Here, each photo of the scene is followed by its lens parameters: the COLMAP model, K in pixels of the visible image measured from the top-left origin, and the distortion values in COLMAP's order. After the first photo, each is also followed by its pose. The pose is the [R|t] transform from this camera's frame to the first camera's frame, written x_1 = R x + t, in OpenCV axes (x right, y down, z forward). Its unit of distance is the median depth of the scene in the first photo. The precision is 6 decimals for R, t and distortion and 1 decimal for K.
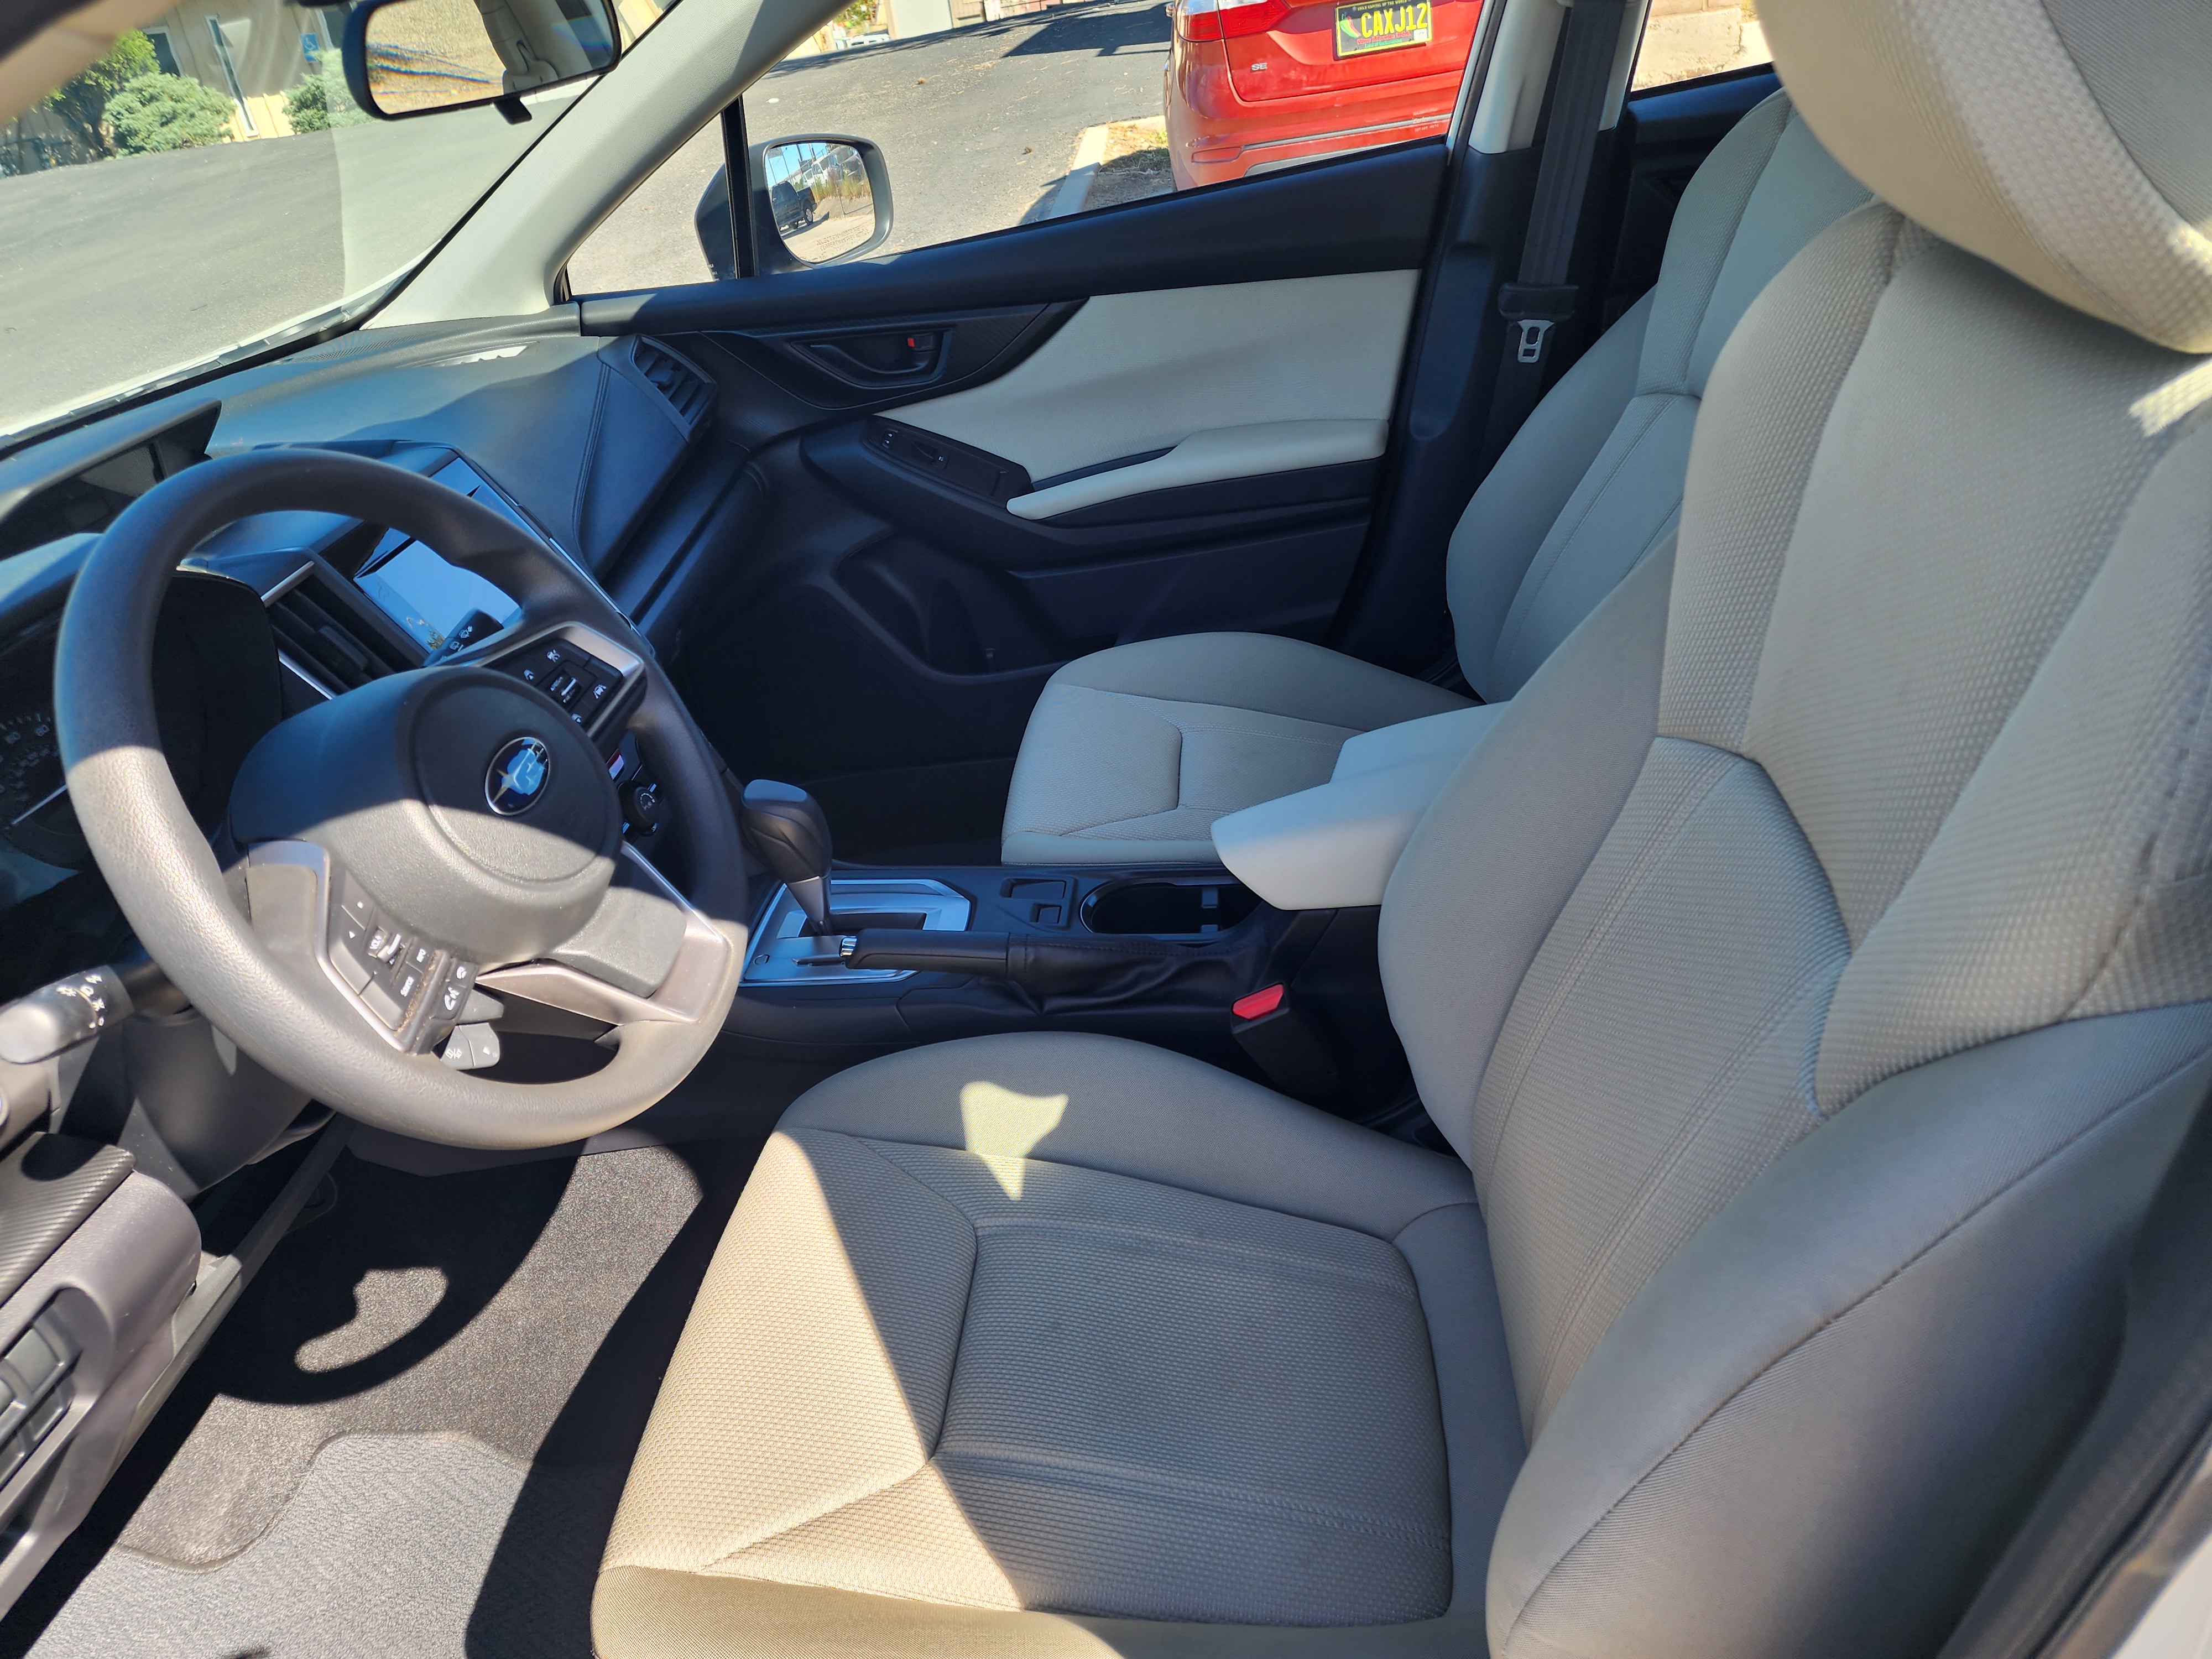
lens RADIAL K [[1467.4, 0, 1097.9], [0, 1467.4, 864.2], [0, 0, 1]] dist [0.009636, -0.002438]
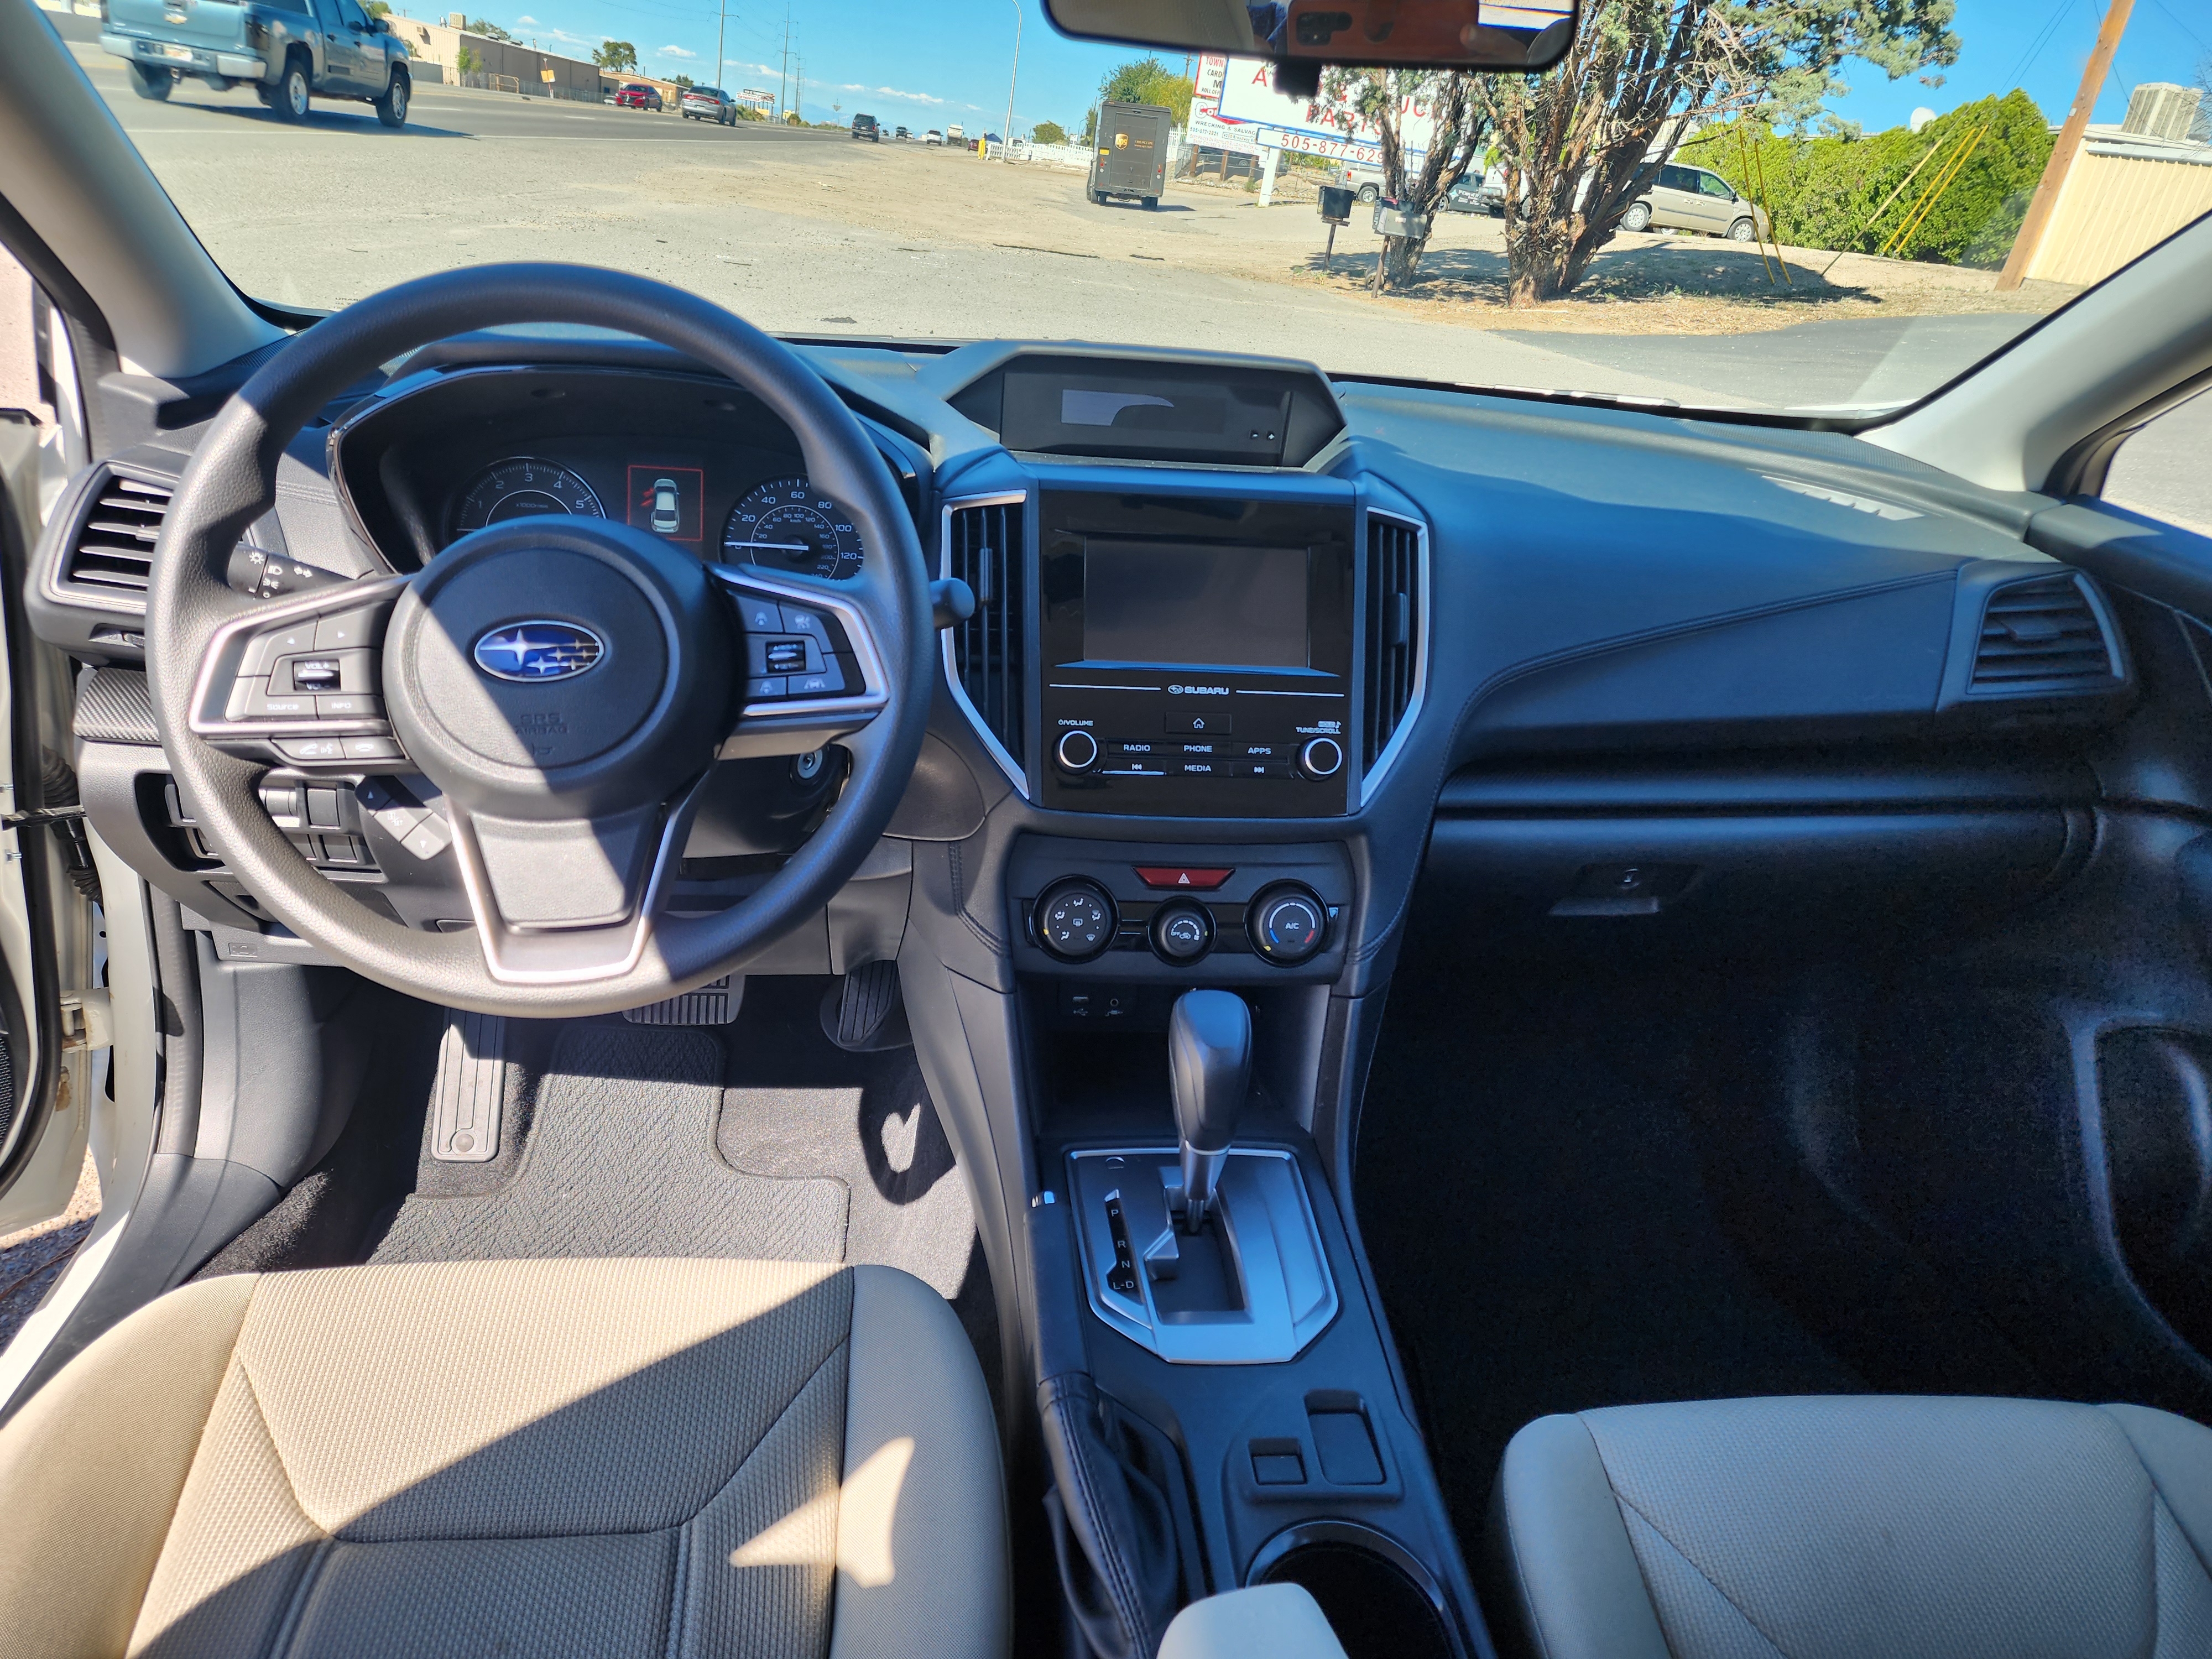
lens RADIAL K [[1467.4, 0, 1097.9], [0, 1467.4, 864.2], [0, 0, 1]] dist [0.009636, -0.002438]
pose [[0.181751, 0.556860, -0.810477, 0.083466], [-0.607262, 0.711825, 0.352899, -0.085016], [0.773433, 0.428033, 0.467535, 0.146338]]
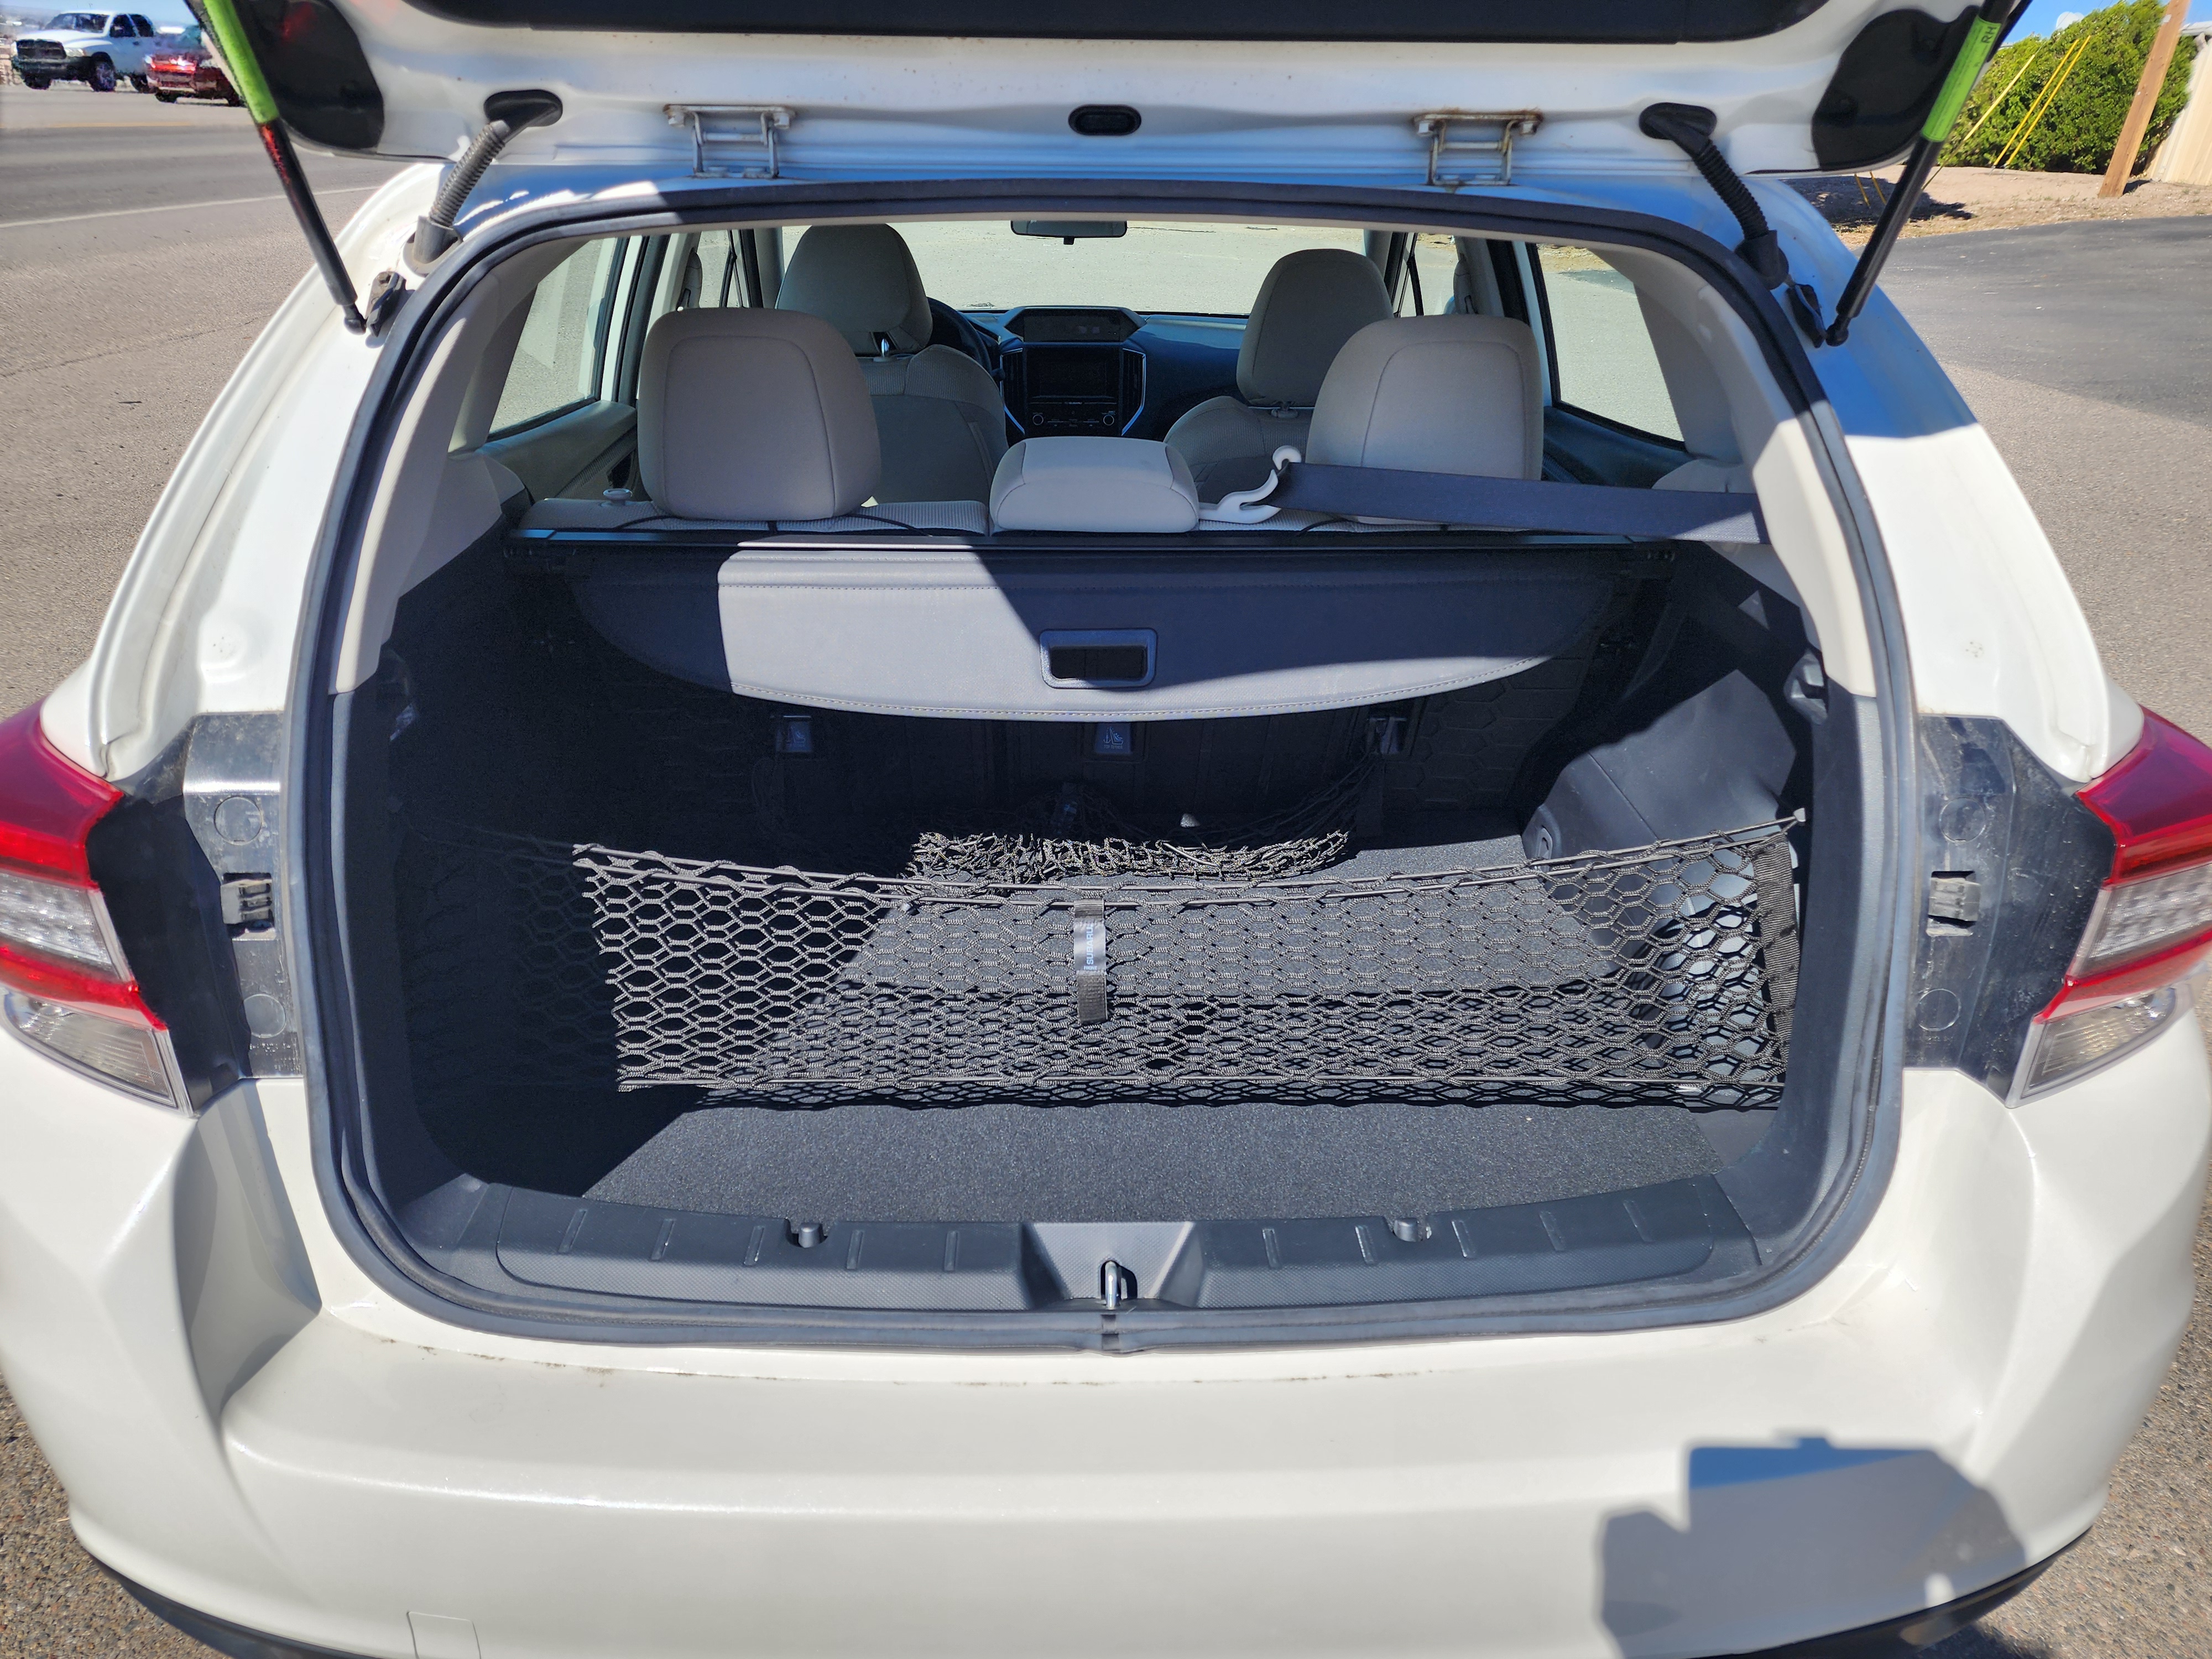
lens RADIAL K [[1486.6, 0, 1106.0], [0, 1486.6, 829.5], [0, 0, 1]] dist [0.003017, -0.003535]
pose [[0.111227, 0.549296, -0.828192, 0.550875], [-0.546945, 0.729633, 0.410471, -0.178375], [0.829747, 0.407320, 0.381589, 0.074968]]
